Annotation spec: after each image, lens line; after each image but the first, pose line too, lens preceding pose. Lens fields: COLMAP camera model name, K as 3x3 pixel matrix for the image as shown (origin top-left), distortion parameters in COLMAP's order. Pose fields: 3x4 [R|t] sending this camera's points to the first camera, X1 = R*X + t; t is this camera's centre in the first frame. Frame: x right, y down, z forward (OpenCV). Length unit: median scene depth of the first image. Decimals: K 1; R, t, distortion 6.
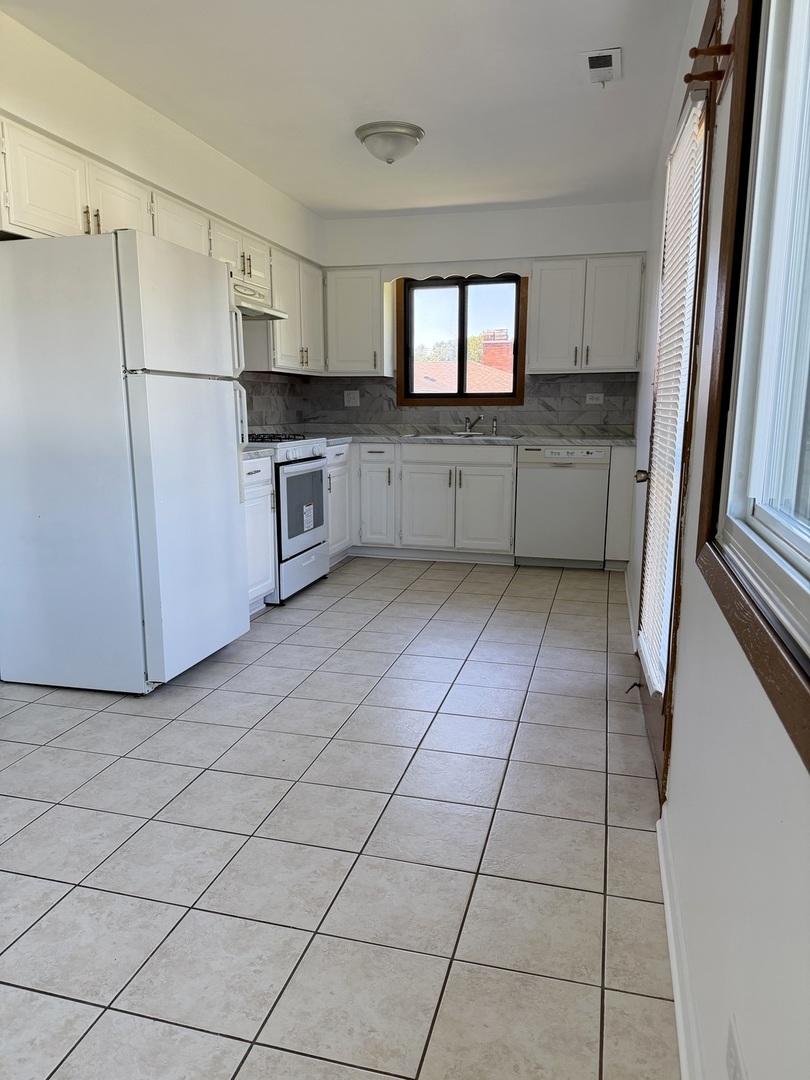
lens RADIAL K [[764.4, 0, 405.0], [0, 764.4, 540.0], [0, 0, 1]] dist [0.110086, -0.150798]
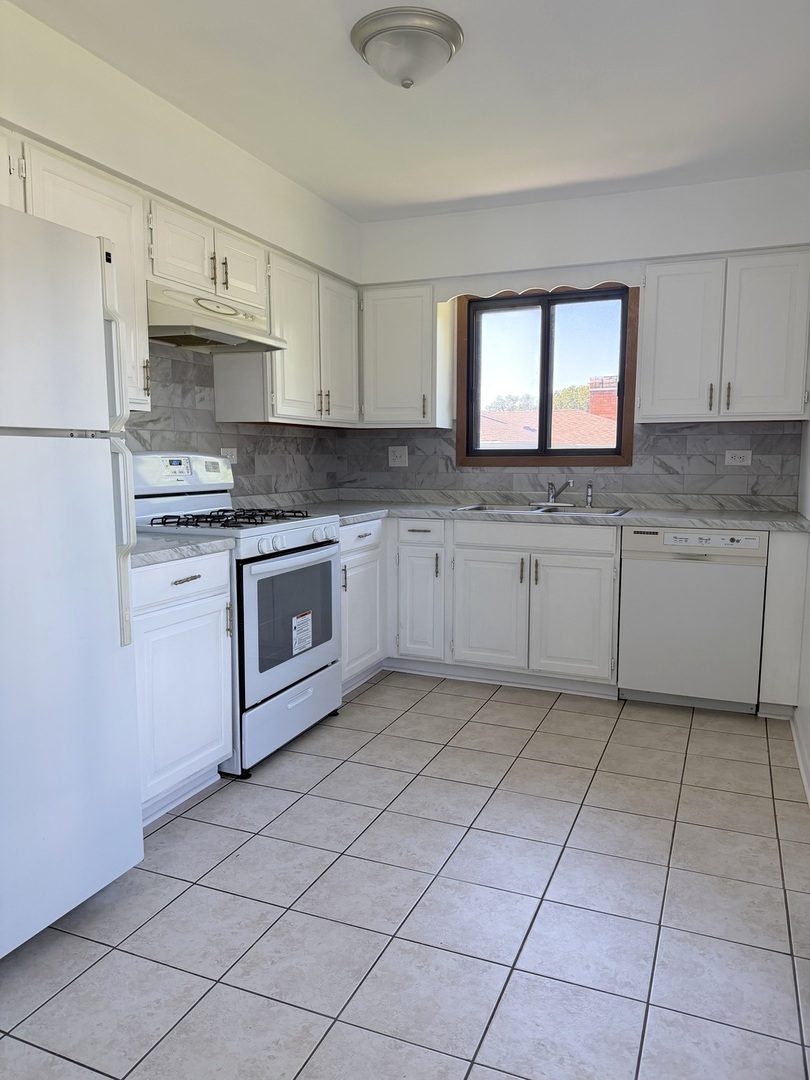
lens RADIAL K [[764.4, 0, 405.0], [0, 764.4, 540.0], [0, 0, 1]] dist [0.110086, -0.150798]
pose [[0.990679, 0.015306, -0.135357, 0.046988], [-0.023811, 0.997827, -0.061442, -0.062261], [0.134122, 0.064092, 0.988890, 0.287965]]
